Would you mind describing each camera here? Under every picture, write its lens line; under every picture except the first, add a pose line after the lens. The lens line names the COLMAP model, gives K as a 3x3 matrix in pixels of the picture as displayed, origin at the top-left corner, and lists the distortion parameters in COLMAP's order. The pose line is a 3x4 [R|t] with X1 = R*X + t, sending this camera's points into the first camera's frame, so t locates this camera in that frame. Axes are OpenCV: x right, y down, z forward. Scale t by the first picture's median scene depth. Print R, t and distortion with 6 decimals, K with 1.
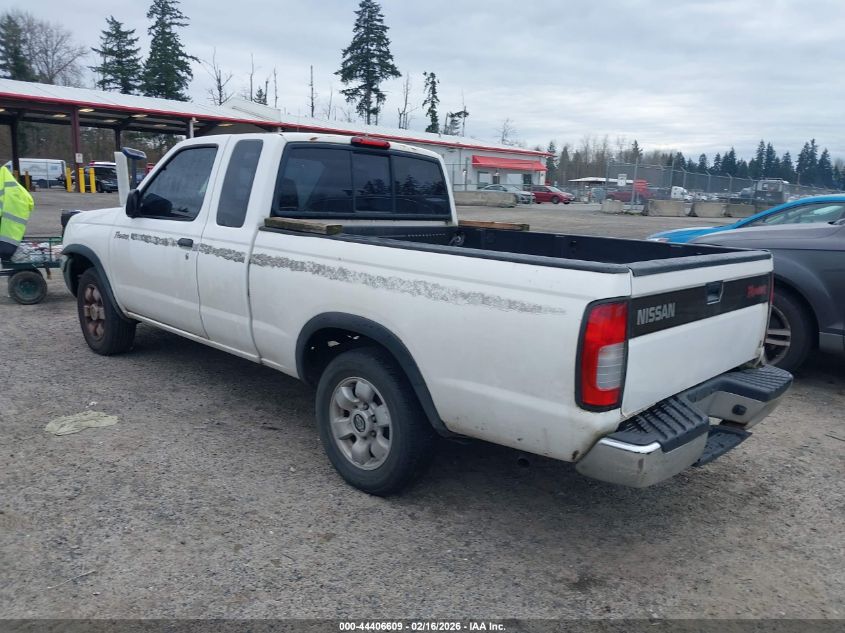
lens RADIAL K [[648.3, 0, 422.5], [0, 648.3, 316.5], [0, 0, 1]] dist [0.005231, -0.001144]
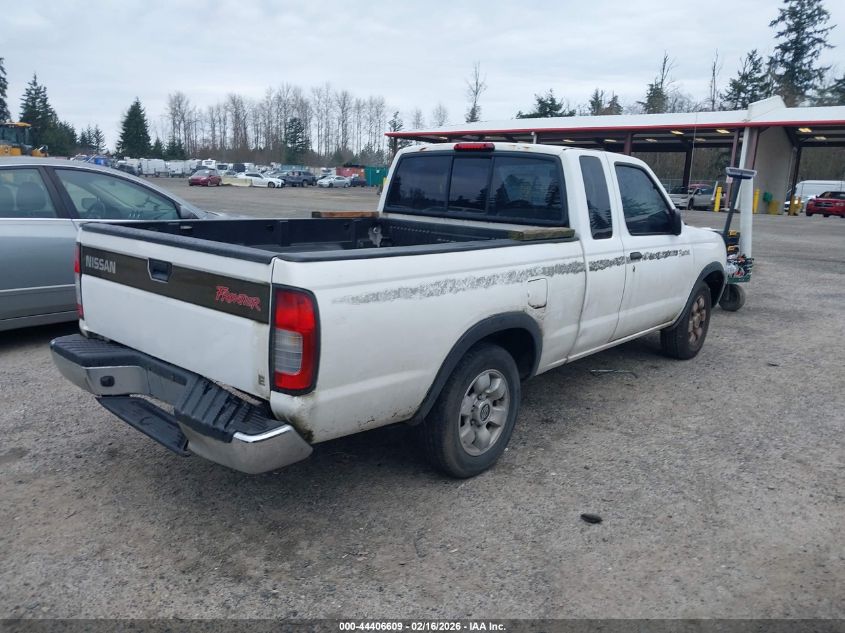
lens RADIAL K [[660.0, 0, 422.5], [0, 660.0, 316.5], [0, 0, 1]] dist [0.032109, -0.003859]
pose [[0.066854, 0.157542, -0.985247, 0.776472], [-0.220611, 0.965350, 0.139391, -0.104270], [0.973068, 0.208037, 0.099293, 0.675186]]
